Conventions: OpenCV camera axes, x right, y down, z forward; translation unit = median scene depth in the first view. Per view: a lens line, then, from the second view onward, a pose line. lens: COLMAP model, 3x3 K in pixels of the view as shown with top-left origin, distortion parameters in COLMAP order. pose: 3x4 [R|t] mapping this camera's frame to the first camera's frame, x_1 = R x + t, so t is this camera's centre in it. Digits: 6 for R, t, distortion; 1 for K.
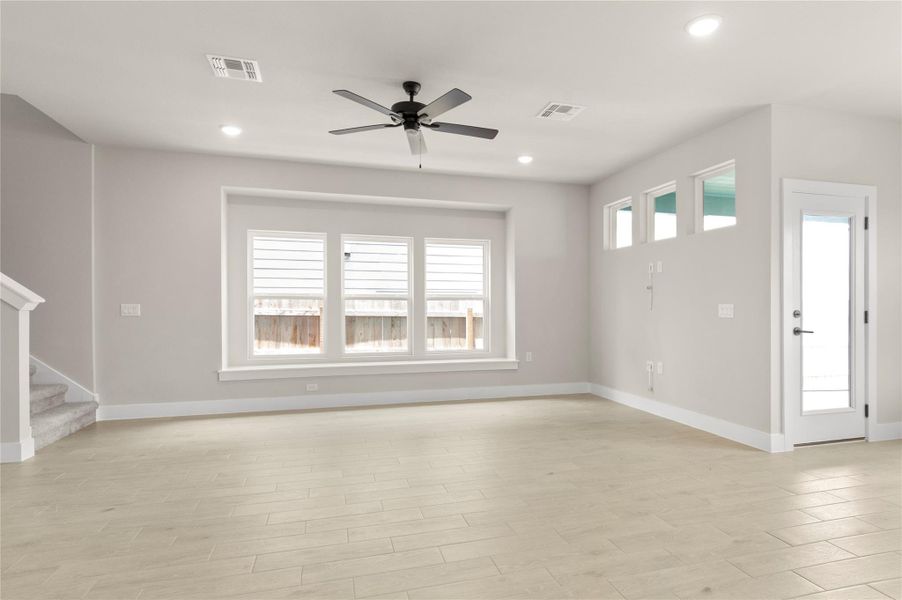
lens RADIAL K [[483.4, 0, 470.7], [0, 483.4, 307.6], [0, 0, 1]] dist [0.010286, -0.001213]
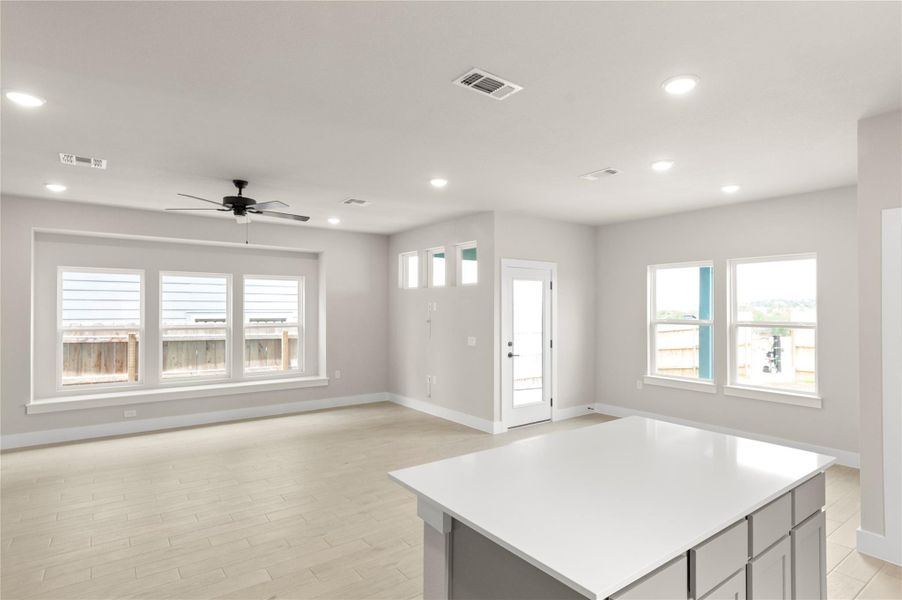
lens RADIAL K [[483.9, 0, 475.8], [0, 483.9, 304.4], [0, 0, 1]] dist [0.005351, -0.010020]
pose [[0.930484, 0.005140, 0.366296, -0.004667], [-0.001169, 0.999938, -0.011061, -0.079652], [-0.366330, 0.009864, 0.930433, -0.339081]]
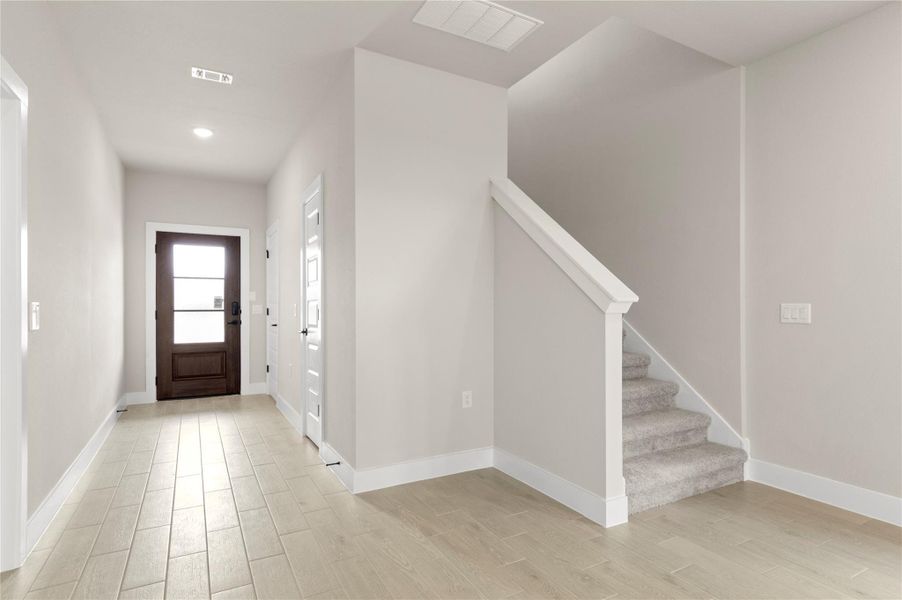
lens RADIAL K [[483.9, 0, 475.8], [0, 483.9, 304.4], [0, 0, 1]] dist [0.005351, -0.010020]
pose [[0.239917, -0.005702, -0.970777, -0.213150], [-0.001952, 0.999978, -0.006356, -0.001542], [0.970791, 0.003420, 0.239901, 0.481624]]
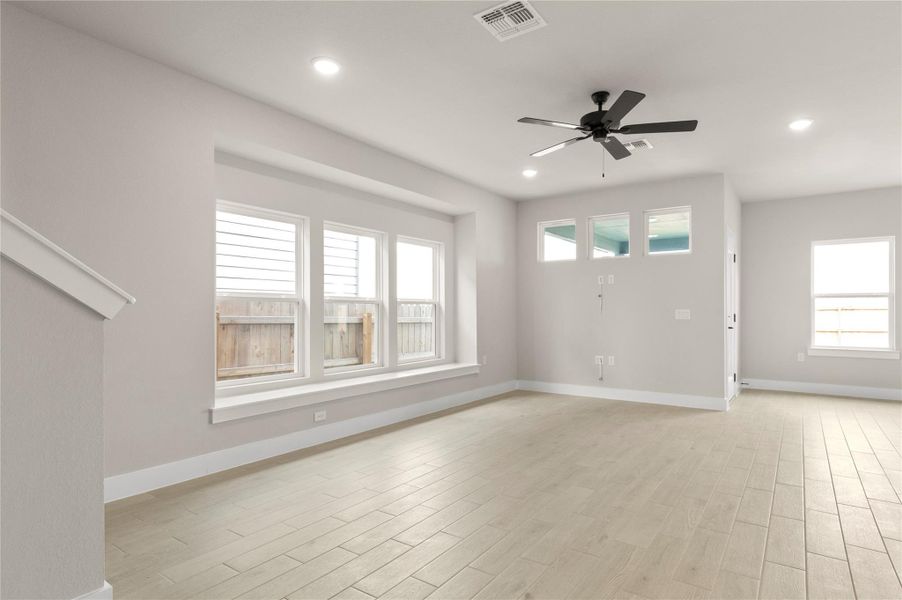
lens RADIAL K [[484.9, 0, 469.3], [0, 484.9, 311.0], [0, 0, 1]] dist [0.002902, 0.002238]
pose [[0.773145, -0.000033, 0.634229, -0.719930], [0.001622, 0.999997, -0.001926, -0.001350], [-0.634227, 0.002518, 0.773143, 0.284204]]
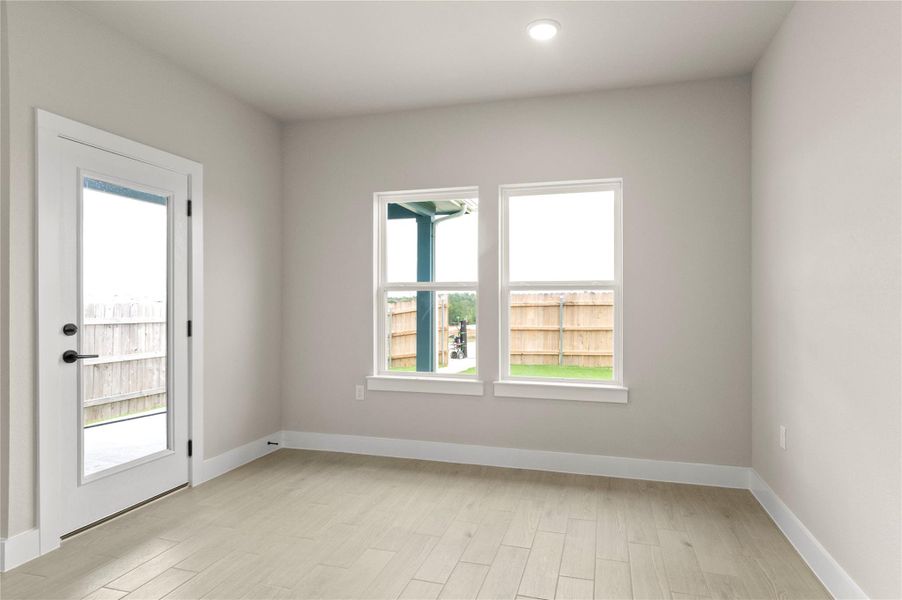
lens RADIAL K [[488.1, 0, 477.8], [0, 488.1, 308.9], [0, 0, 1]] dist [0.003301, -0.000914]
pose [[0.515171, -0.006393, 0.857064, 0.323441], [-0.000694, 0.999969, 0.007877, -0.015866], [-0.857087, -0.004653, 0.515150, 0.169936]]
